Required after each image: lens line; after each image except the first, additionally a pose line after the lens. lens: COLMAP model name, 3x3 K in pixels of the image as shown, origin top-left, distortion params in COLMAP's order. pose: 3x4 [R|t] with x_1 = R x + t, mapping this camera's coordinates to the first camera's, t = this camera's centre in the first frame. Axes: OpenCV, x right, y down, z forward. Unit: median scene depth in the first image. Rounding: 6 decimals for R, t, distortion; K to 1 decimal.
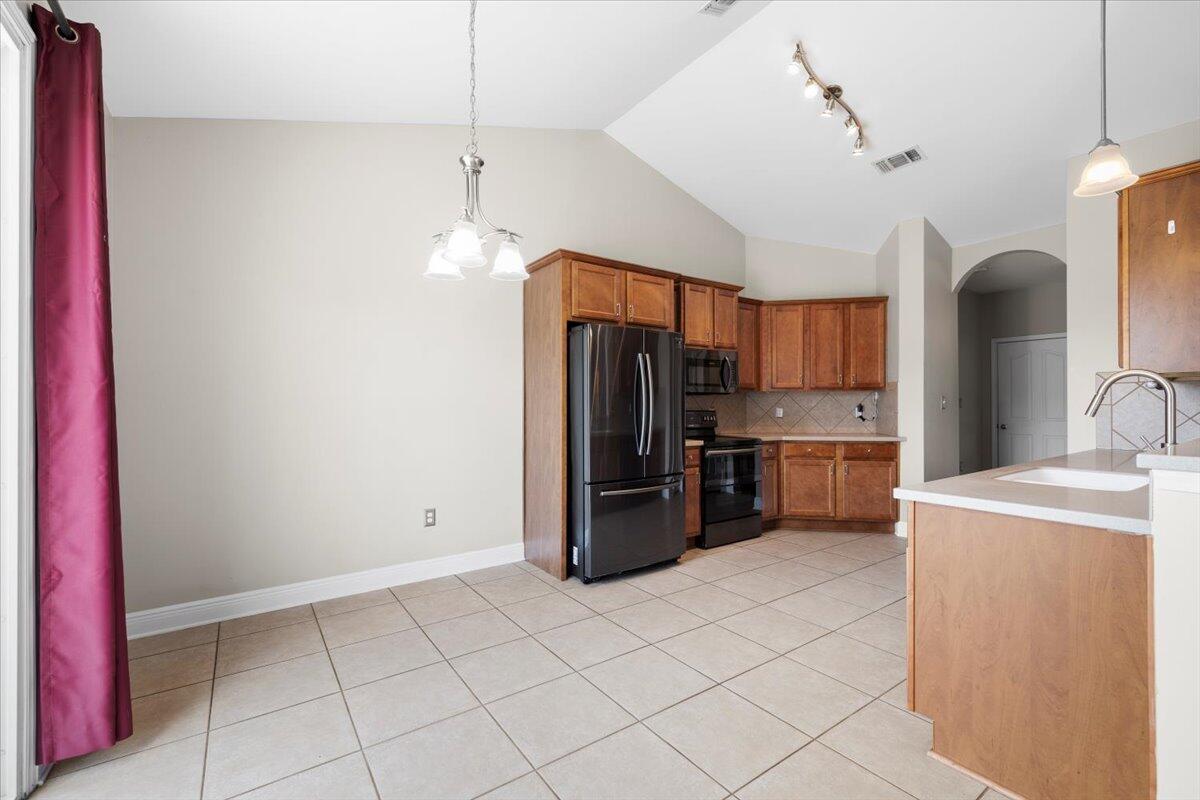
lens RADIAL K [[508.7, 0, 599.0], [0, 508.7, 405.1], [0, 0, 1]] dist [-0.004191, -0.000216]
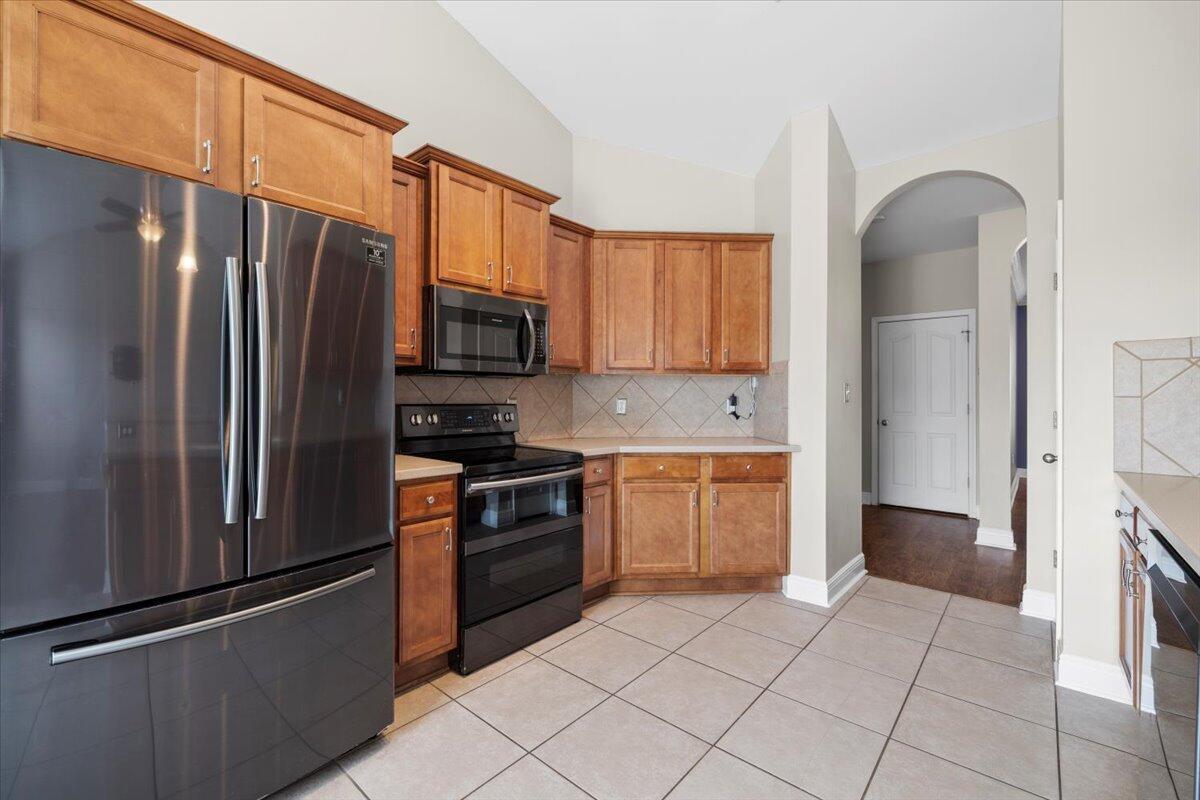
lens RADIAL K [[508.7, 0, 600.0], [0, 508.7, 396.1], [0, 0, 1]] dist [-0.004191, -0.000216]
pose [[0.970211, 0.004598, 0.242219, 0.190223], [-0.005227, 0.999984, 0.001955, -0.000165], [-0.242206, -0.003163, 0.970220, 0.413743]]
